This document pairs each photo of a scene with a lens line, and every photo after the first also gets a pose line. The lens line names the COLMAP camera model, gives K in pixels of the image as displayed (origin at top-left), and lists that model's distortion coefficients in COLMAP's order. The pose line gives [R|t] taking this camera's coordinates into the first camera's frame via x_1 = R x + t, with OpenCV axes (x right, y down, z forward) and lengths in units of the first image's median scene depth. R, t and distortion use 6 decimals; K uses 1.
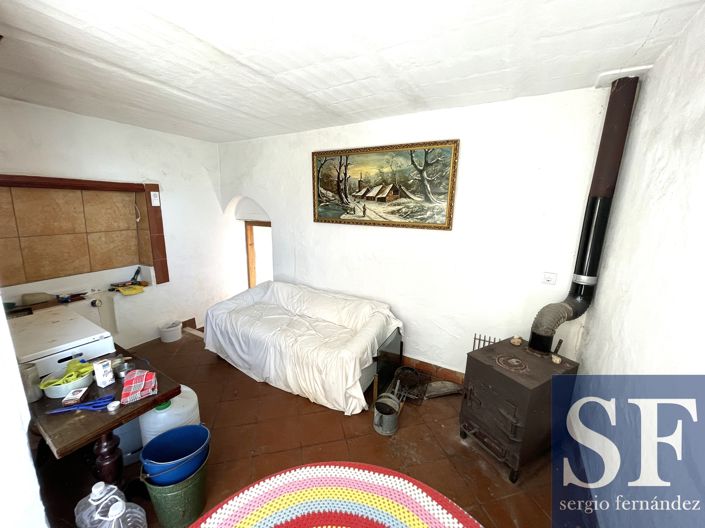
lens RADIAL K [[282.5, 0, 349.4], [0, 282.5, 260.9], [0, 0, 1]] dist [-0.004675, -0.001141]
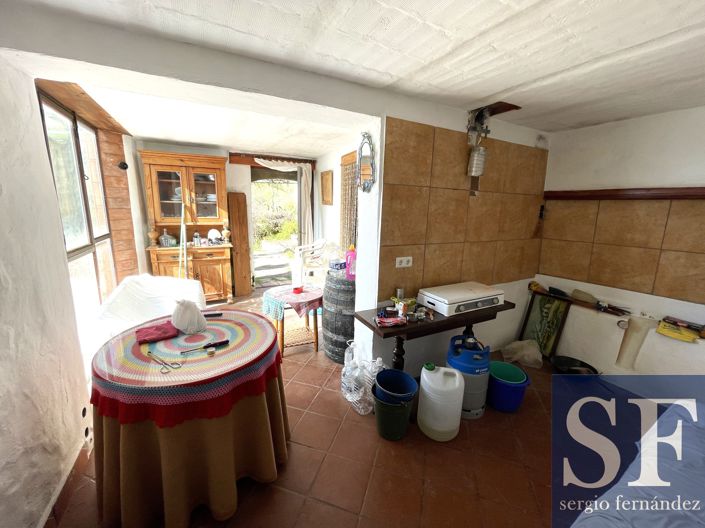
lens RADIAL K [[282.5, 0, 351.7], [0, 282.5, 265.1], [0, 0, 1]] dist [-0.004675, -0.001141]
pose [[-0.527883, 0.145055, -0.836838, 0.608574], [-0.189166, 0.940477, 0.282347, -0.248022], [0.827983, 0.307348, -0.469022, 1.336210]]
